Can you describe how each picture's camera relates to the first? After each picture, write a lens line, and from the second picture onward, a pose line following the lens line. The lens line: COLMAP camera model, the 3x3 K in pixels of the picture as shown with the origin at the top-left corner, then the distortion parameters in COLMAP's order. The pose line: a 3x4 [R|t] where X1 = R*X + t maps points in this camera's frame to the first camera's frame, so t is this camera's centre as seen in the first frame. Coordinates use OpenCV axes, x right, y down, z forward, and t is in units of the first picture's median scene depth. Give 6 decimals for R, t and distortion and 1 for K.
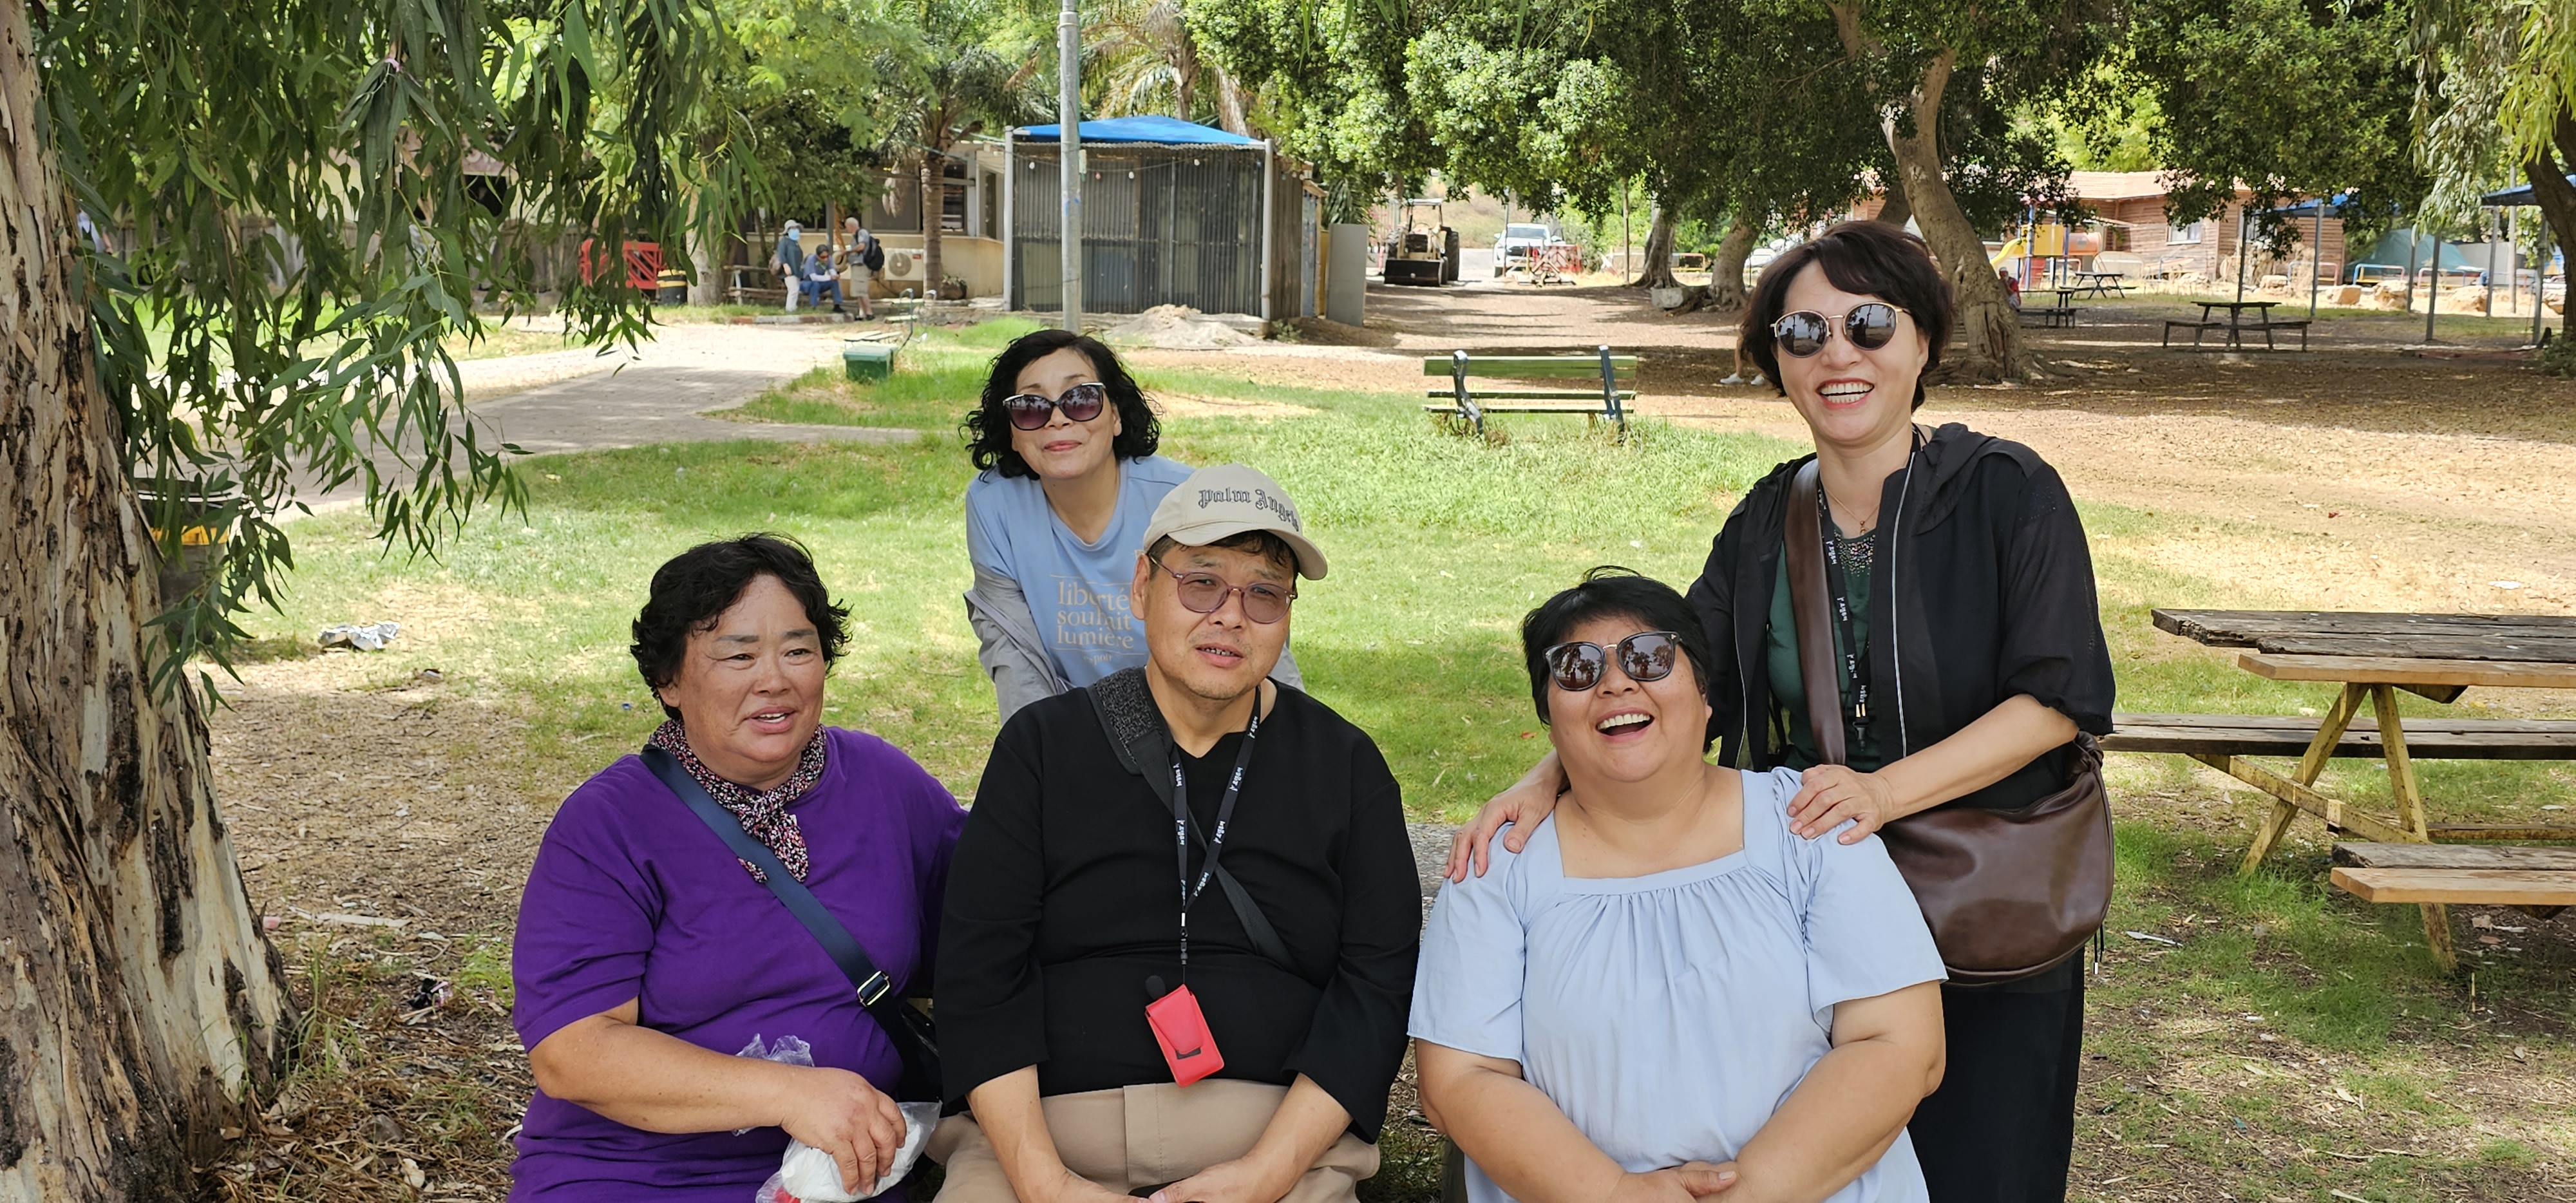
lens RADIAL K [[1630.4, 0, 1288.0], [0, 1630.4, 601.5], [0, 0, 1]] dist [0.085071, -0.147264]
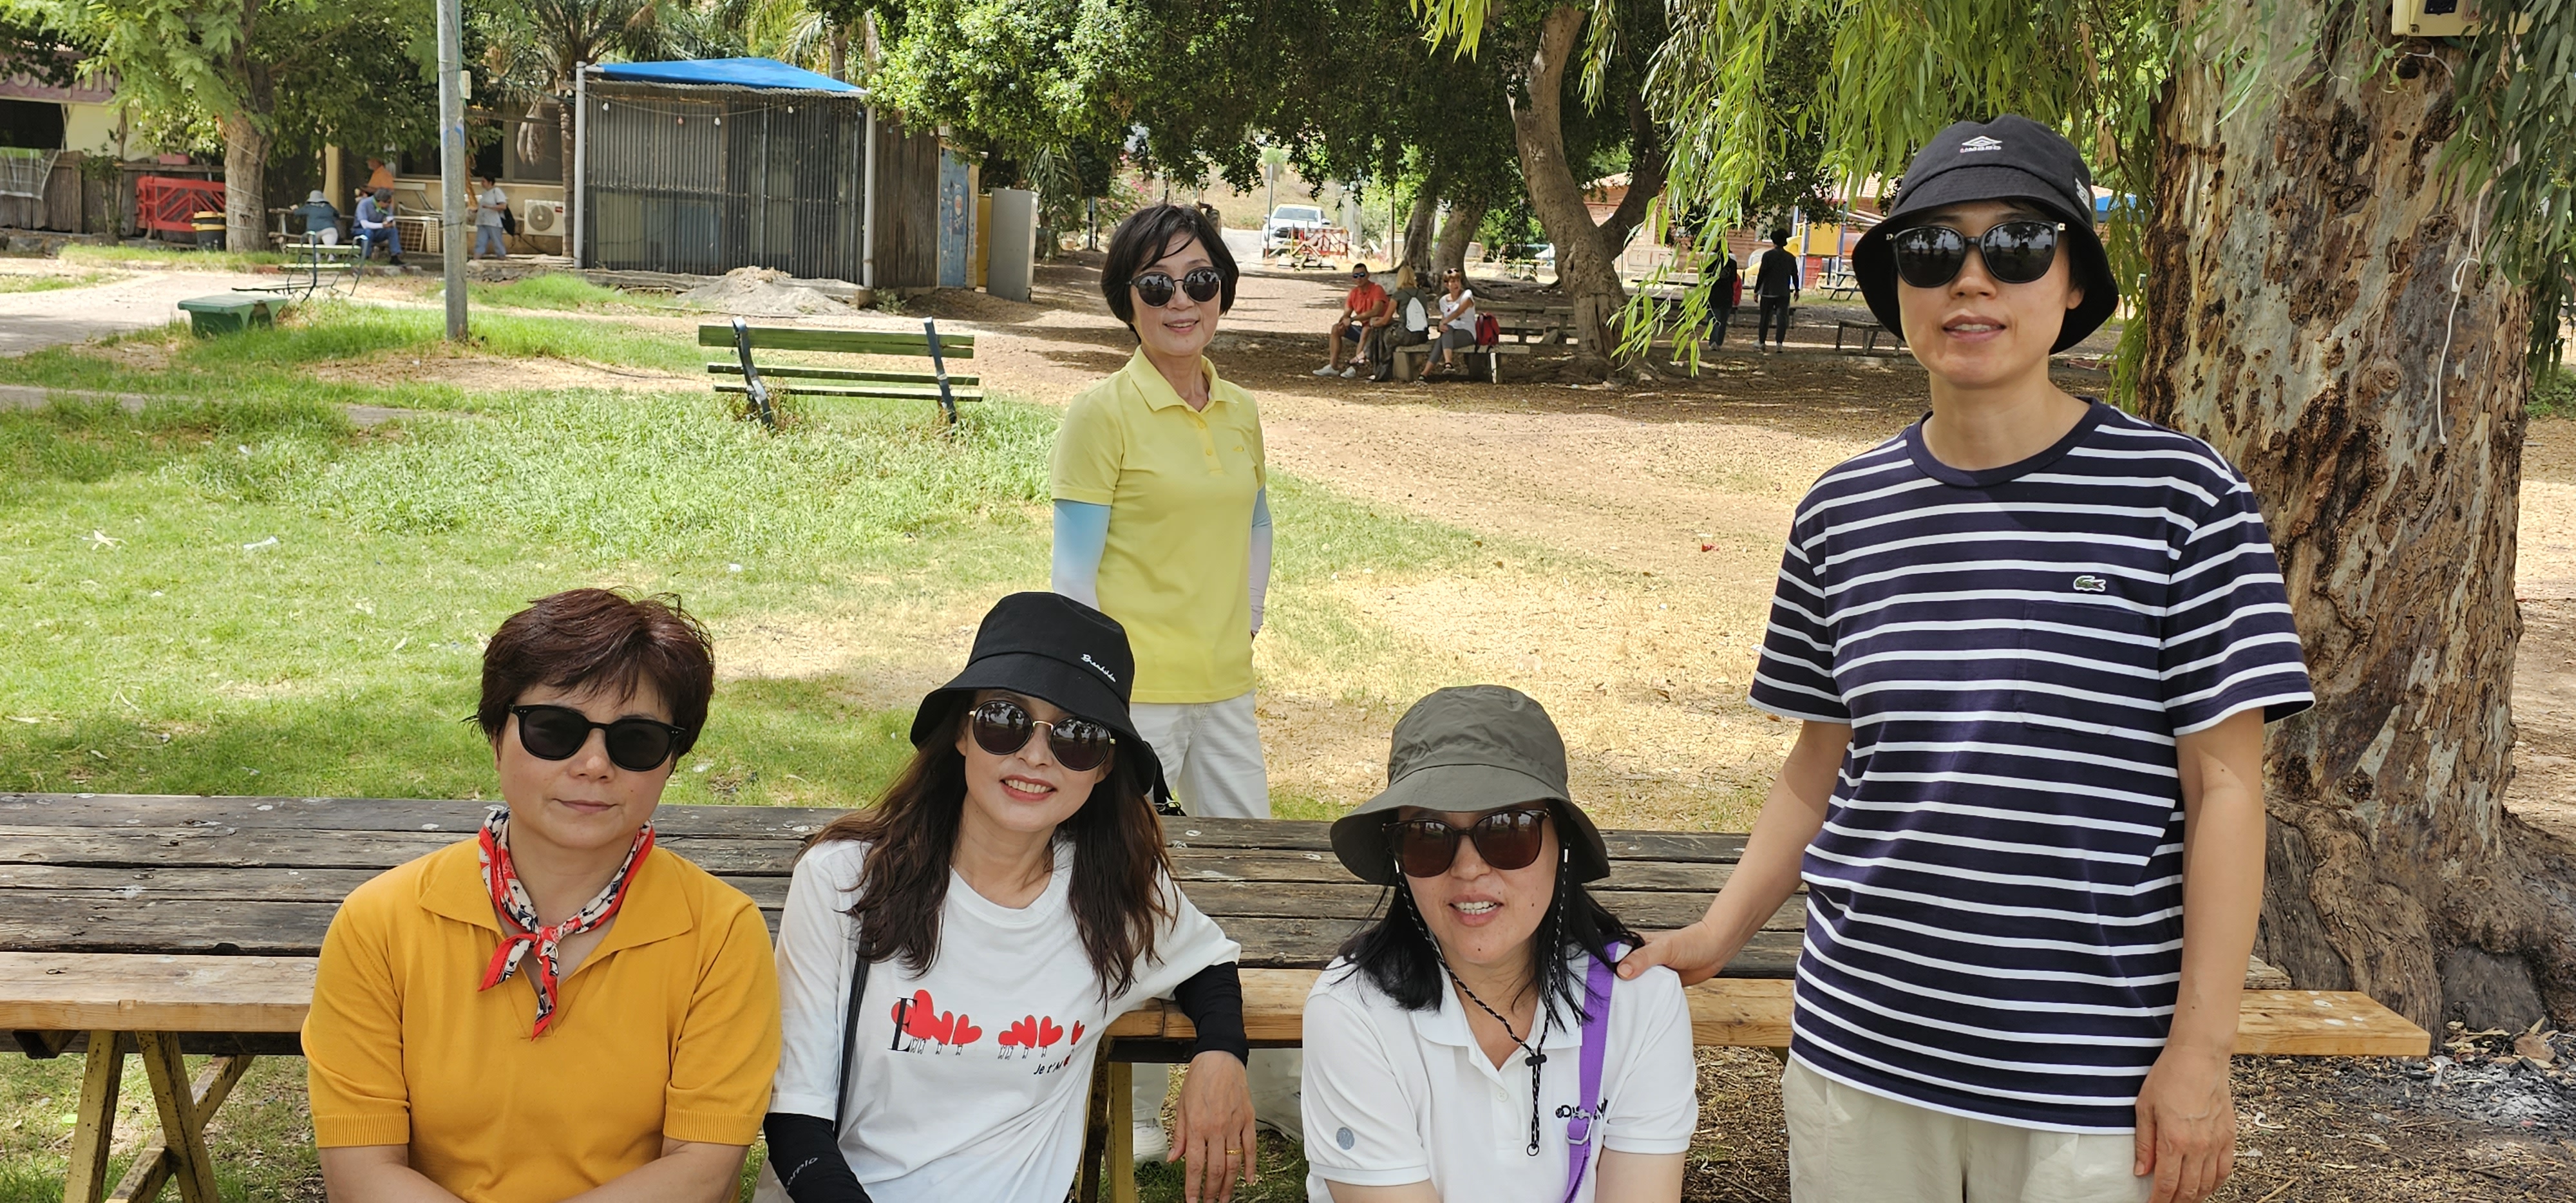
lens RADIAL K [[1622.3, 0, 1288.0], [0, 1622.3, 601.5], [0, 0, 1]] dist [0.030622, -0.035496]
pose [[0.998232, 0.022577, 0.054981, 0.173311], [-0.023133, 0.999687, 0.009495, -0.013069], [-0.054749, -0.010750, 0.998442, 0.089725]]
